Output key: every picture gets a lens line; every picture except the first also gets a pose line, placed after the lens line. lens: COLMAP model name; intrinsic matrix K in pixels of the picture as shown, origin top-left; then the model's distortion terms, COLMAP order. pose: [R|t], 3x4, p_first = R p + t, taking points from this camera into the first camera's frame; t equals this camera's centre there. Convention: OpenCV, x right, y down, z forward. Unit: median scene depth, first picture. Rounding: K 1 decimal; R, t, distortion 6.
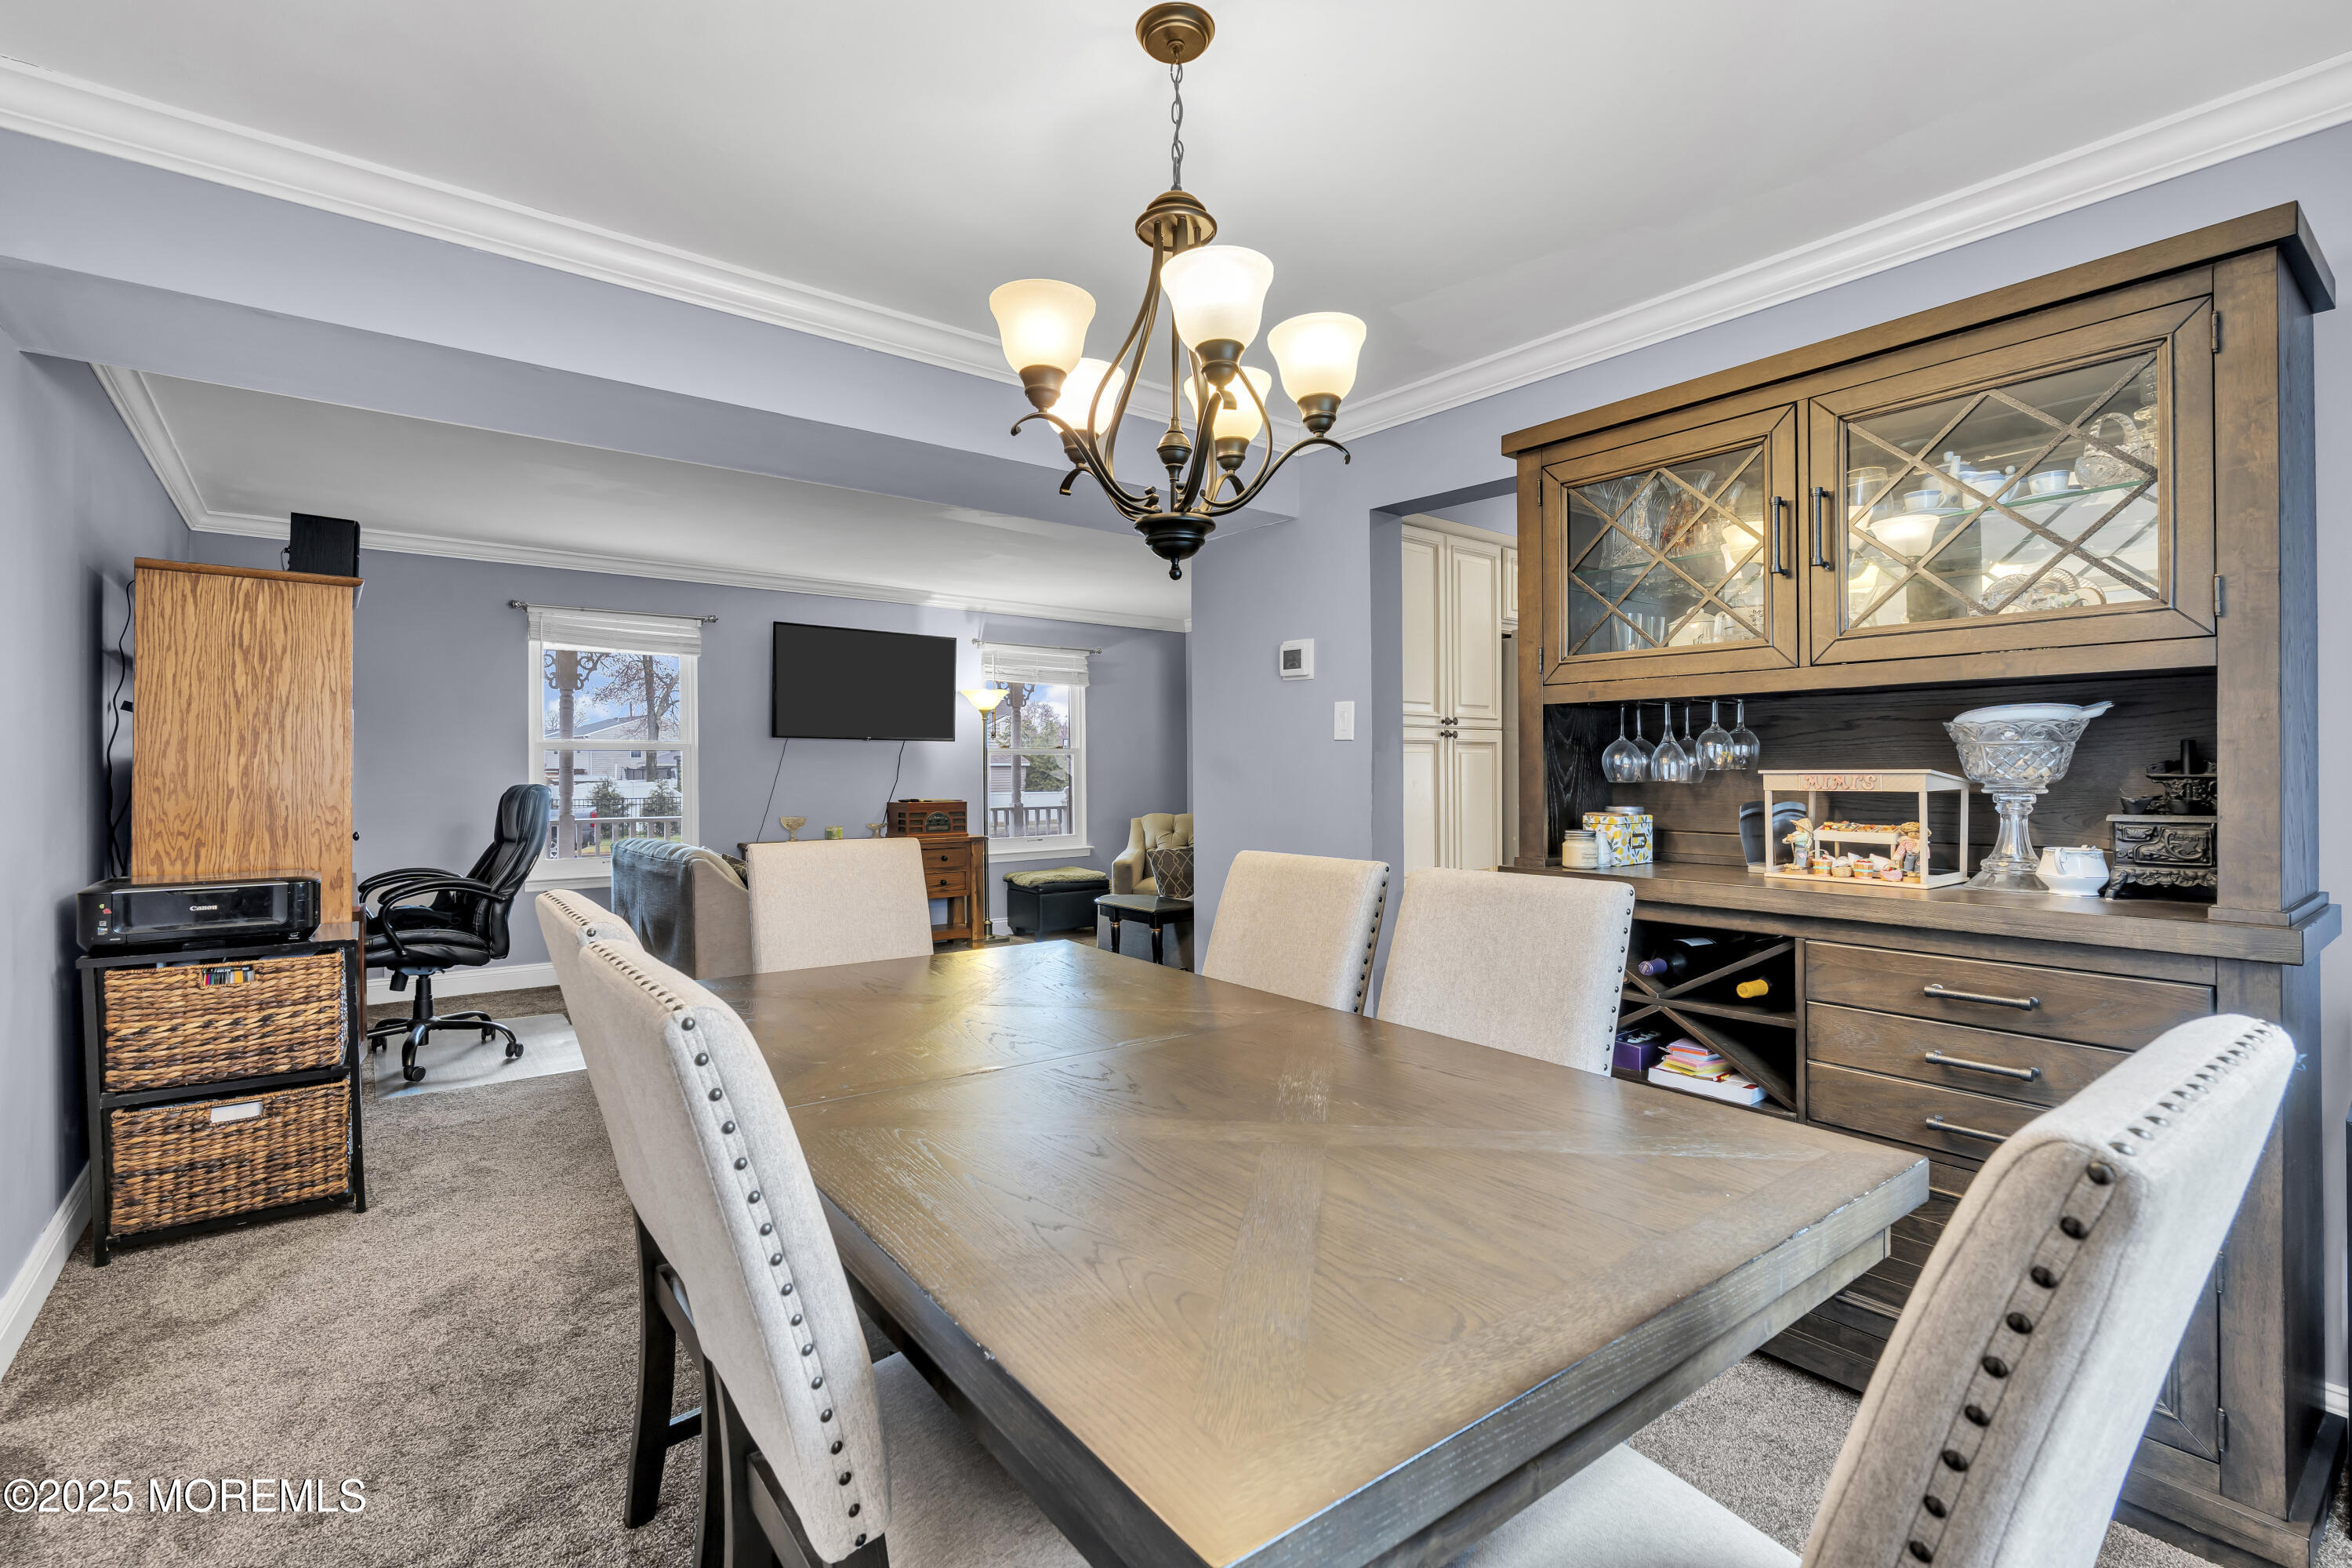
lens RADIAL K [[1074.6, 0, 1166.1], [0, 1074.6, 777.8], [0, 0, 1]] dist [0.004184, 0.000518]
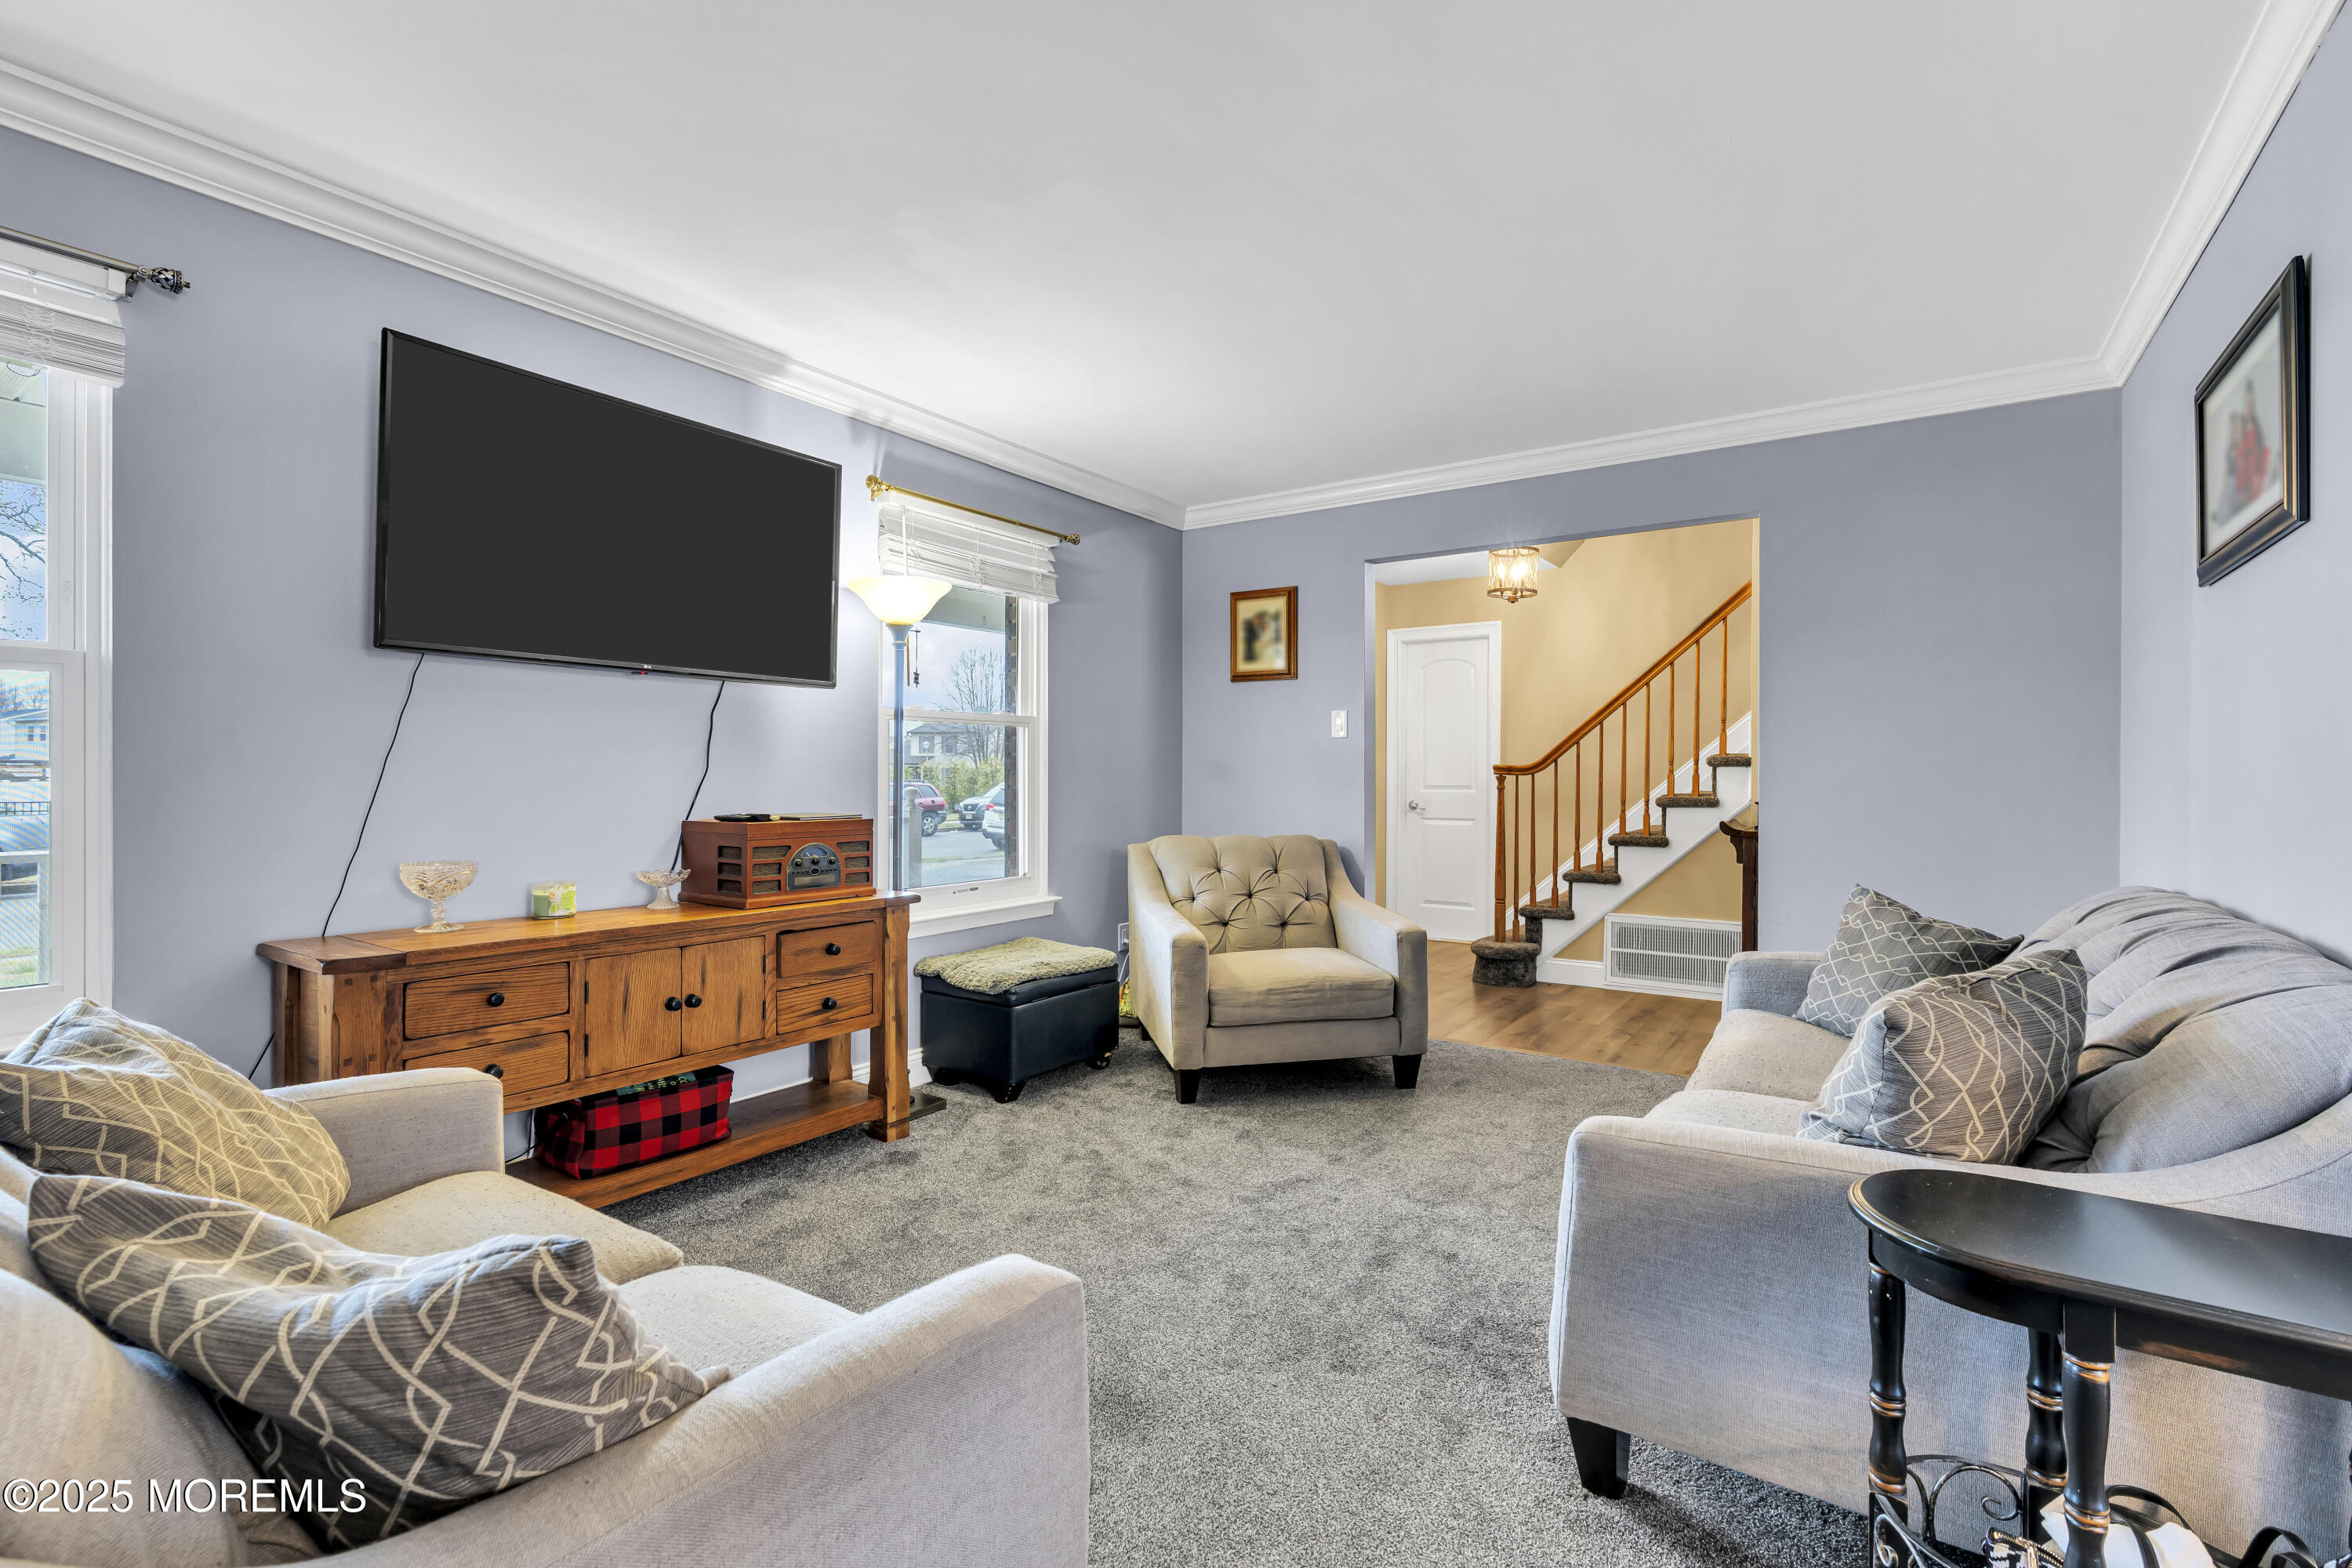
lens RADIAL K [[1074.6, 0, 1171.4], [0, 1074.6, 778.0], [0, 0, 1]] dist [0.004184, 0.000518]
pose [[0.956127, 0.009675, 0.292794, -0.193777], [-0.009876, 0.999951, -0.000791, 0.004079], [-0.292788, -0.002135, 0.956175, 0.515525]]
